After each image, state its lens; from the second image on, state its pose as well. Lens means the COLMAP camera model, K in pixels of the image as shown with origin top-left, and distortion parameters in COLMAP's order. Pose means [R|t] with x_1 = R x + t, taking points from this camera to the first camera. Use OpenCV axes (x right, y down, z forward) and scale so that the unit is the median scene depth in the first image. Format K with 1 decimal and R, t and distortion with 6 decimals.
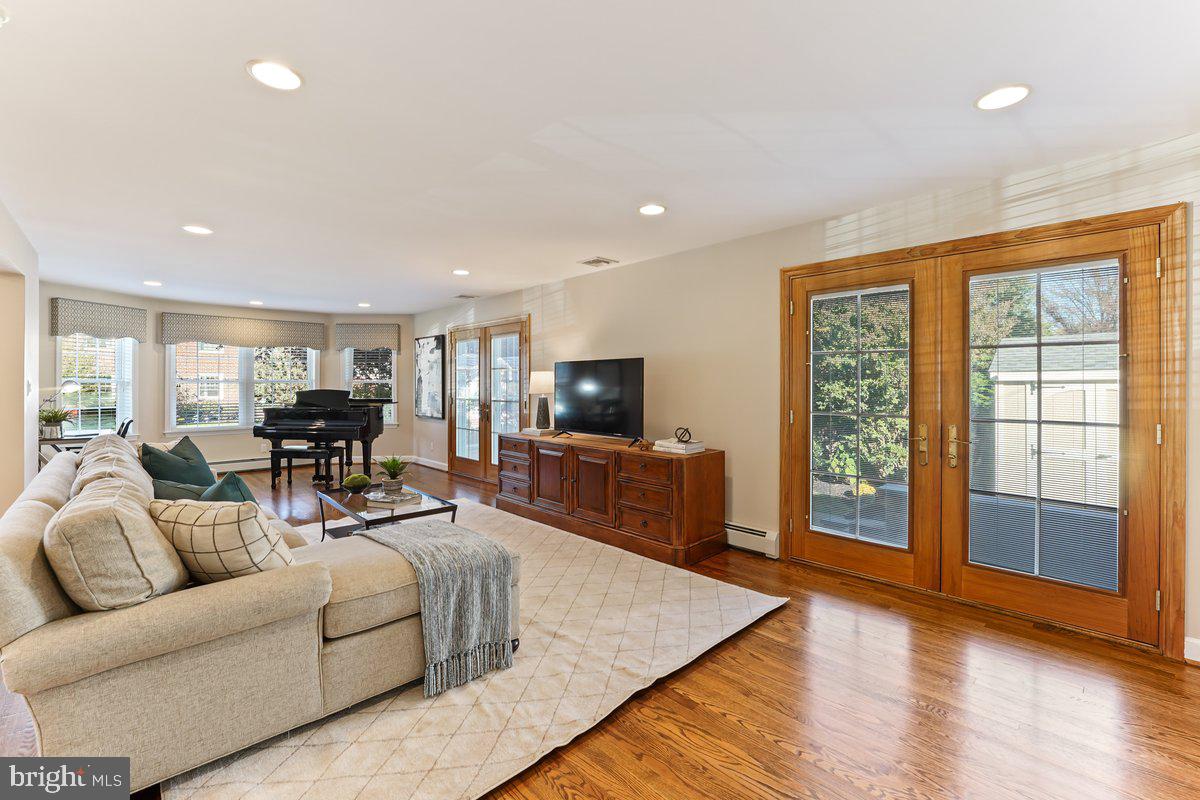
lens RADIAL K [[537.8, 0, 597.4], [0, 537.8, 377.6], [0, 0, 1]] dist [-0.001402, -0.000398]
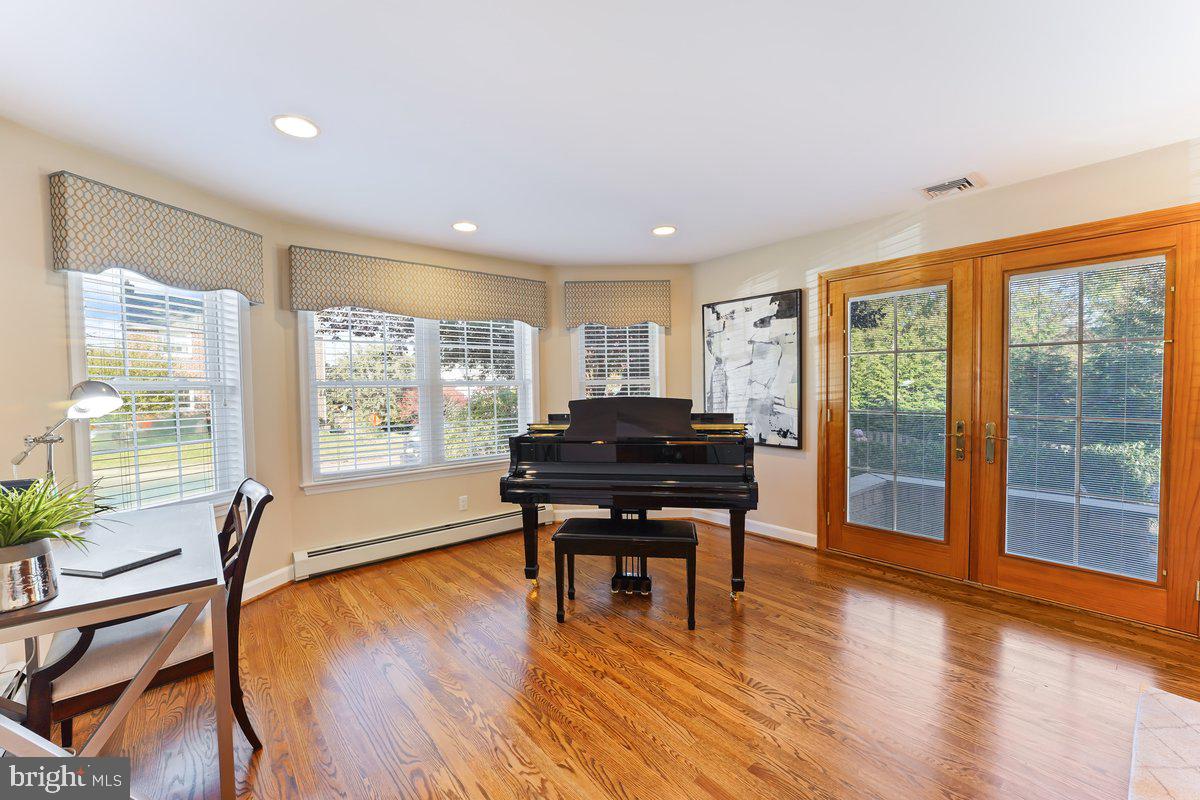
lens RADIAL K [[495.0, 0, 601.8], [0, 495.0, 400.7], [0, 0, 1]] dist [-0.022143, 0.000292]
pose [[0.998576, -0.012401, -0.051887, -0.435040], [0.014491, 0.999091, 0.040083, 0.006876], [0.051342, -0.040778, 0.997848, 0.484292]]
